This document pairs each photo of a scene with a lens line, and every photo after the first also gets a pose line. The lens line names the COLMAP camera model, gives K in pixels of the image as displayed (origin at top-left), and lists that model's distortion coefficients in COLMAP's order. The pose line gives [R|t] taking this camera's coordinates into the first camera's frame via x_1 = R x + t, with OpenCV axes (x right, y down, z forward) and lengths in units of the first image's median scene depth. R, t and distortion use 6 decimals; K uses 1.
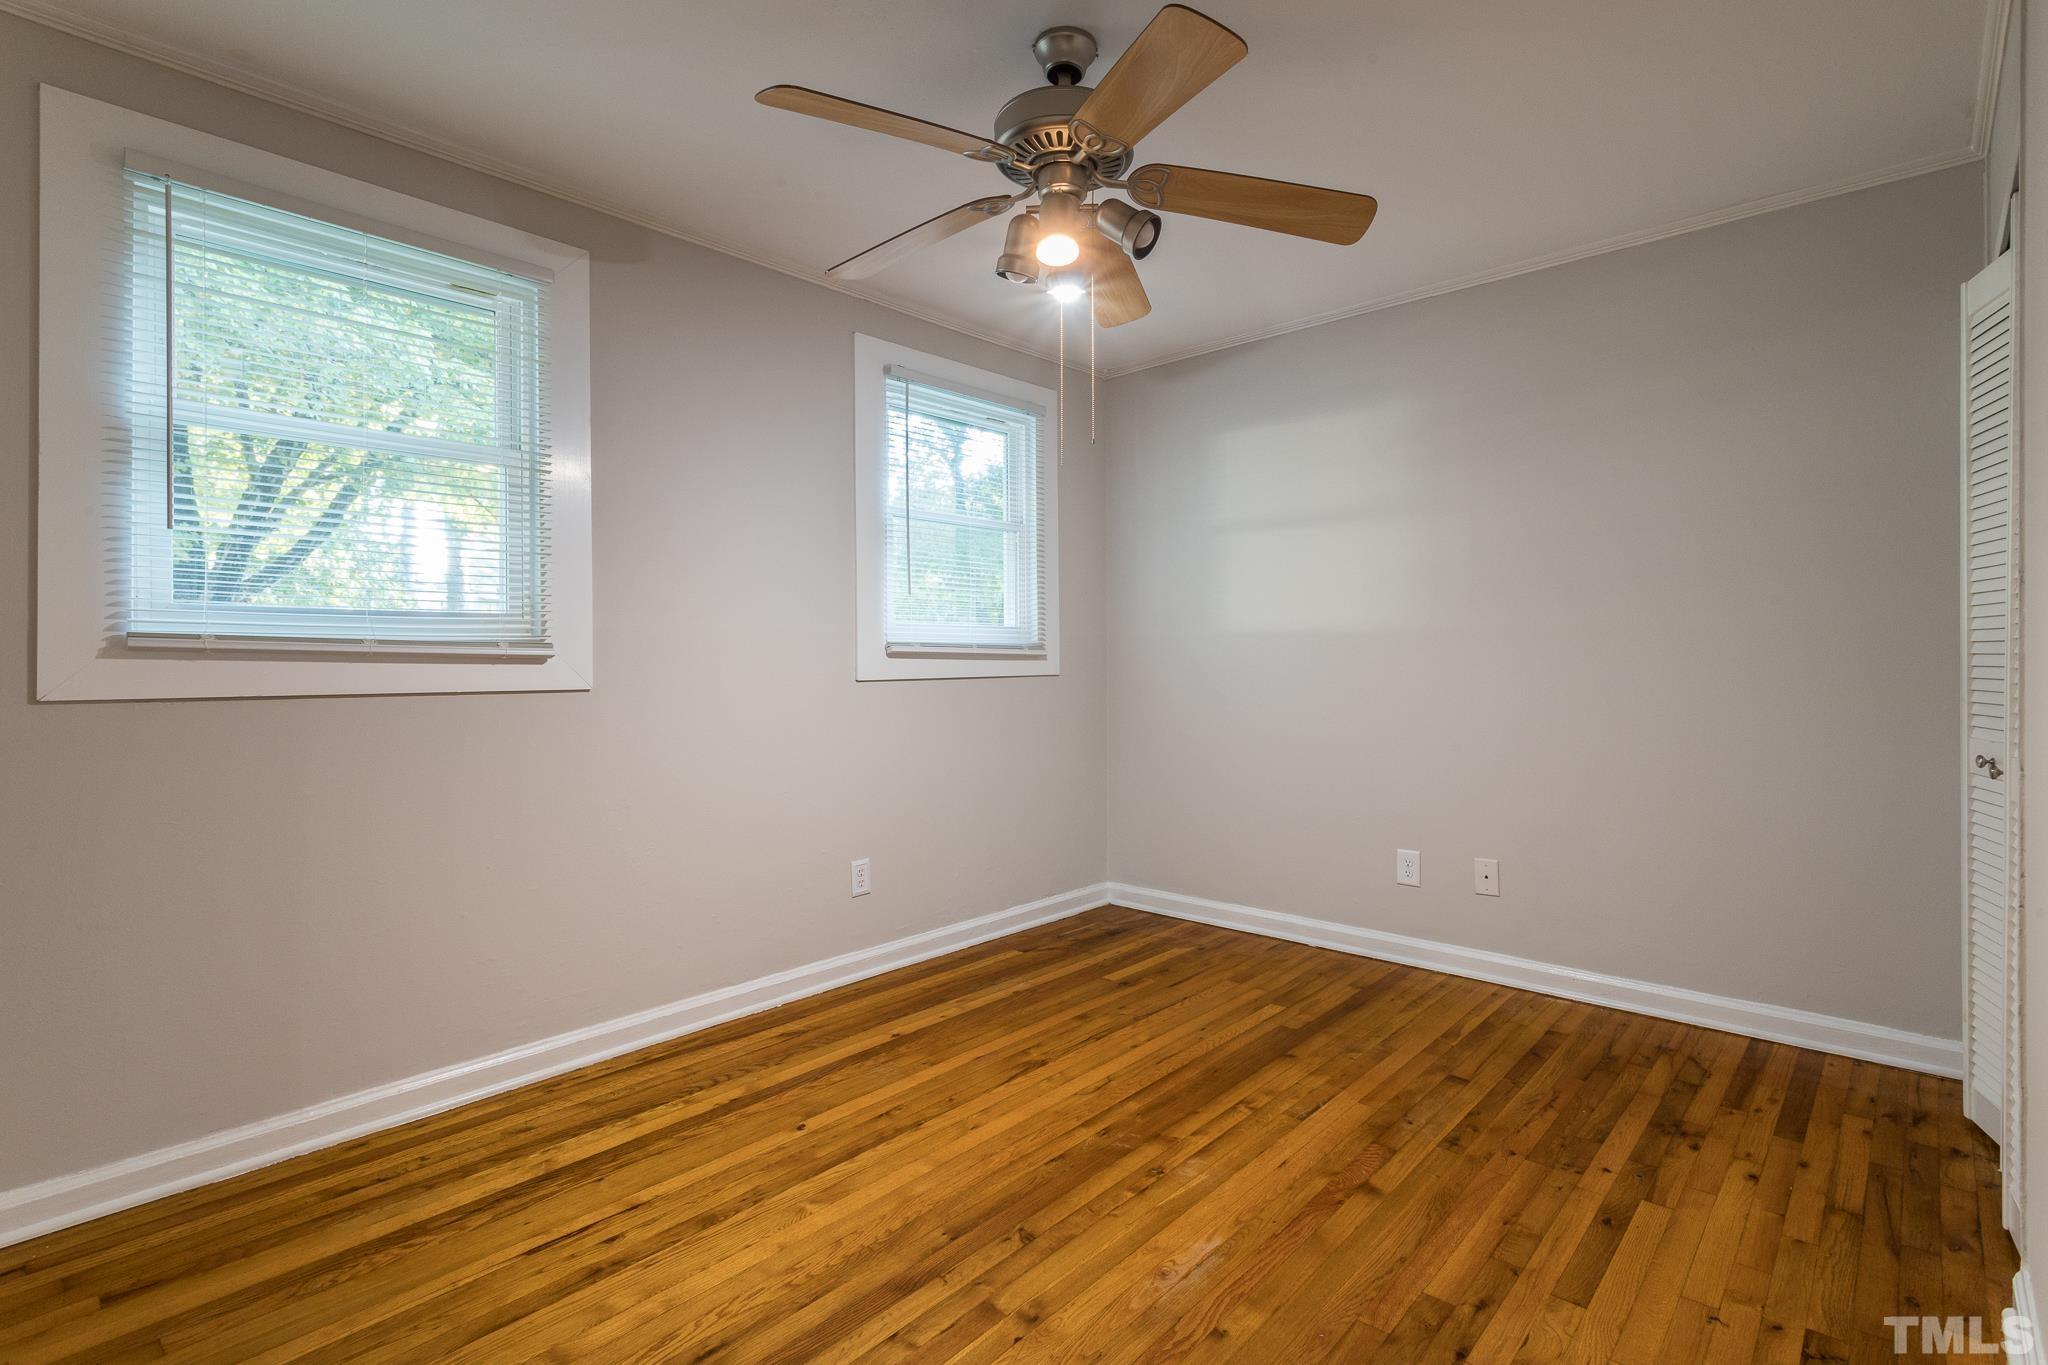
lens RADIAL K [[966.7, 0, 1032.9], [0, 966.7, 680.3], [0, 0, 1]] dist [-0.002767, 0.001902]
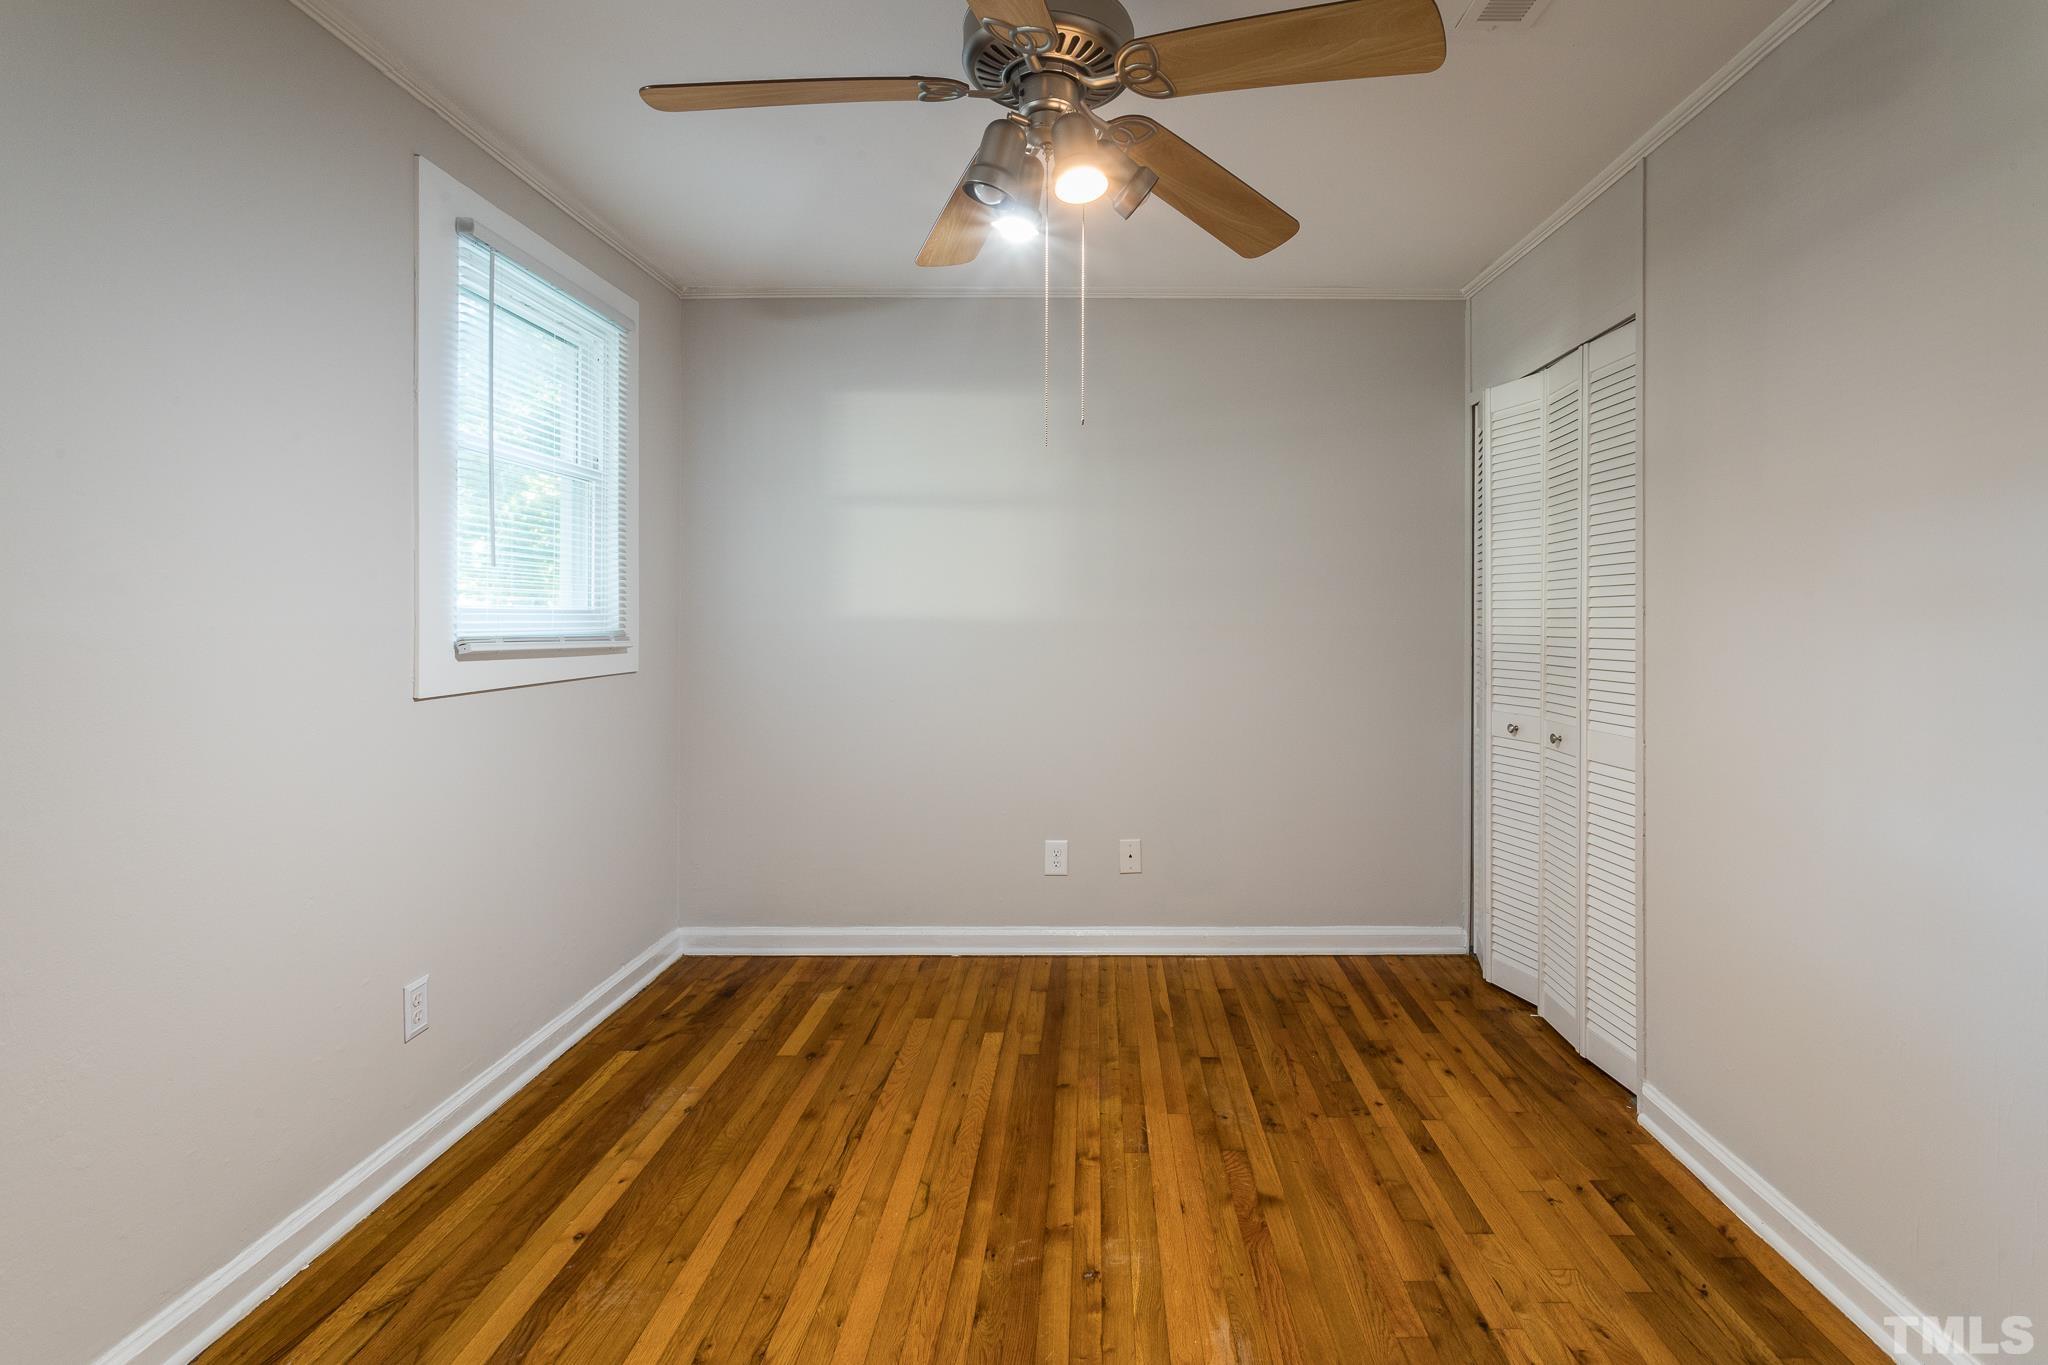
lens RADIAL K [[1006.8, 0, 1024.7], [0, 1006.8, 618.5], [0, 0, 1]] dist [-0.002370, 0.002016]
pose [[0.739067, 0.001624, 0.673630, -0.421238], [0.010368, 0.999851, -0.013786, -0.049940], [-0.673552, 0.017172, 0.738941, 0.301647]]
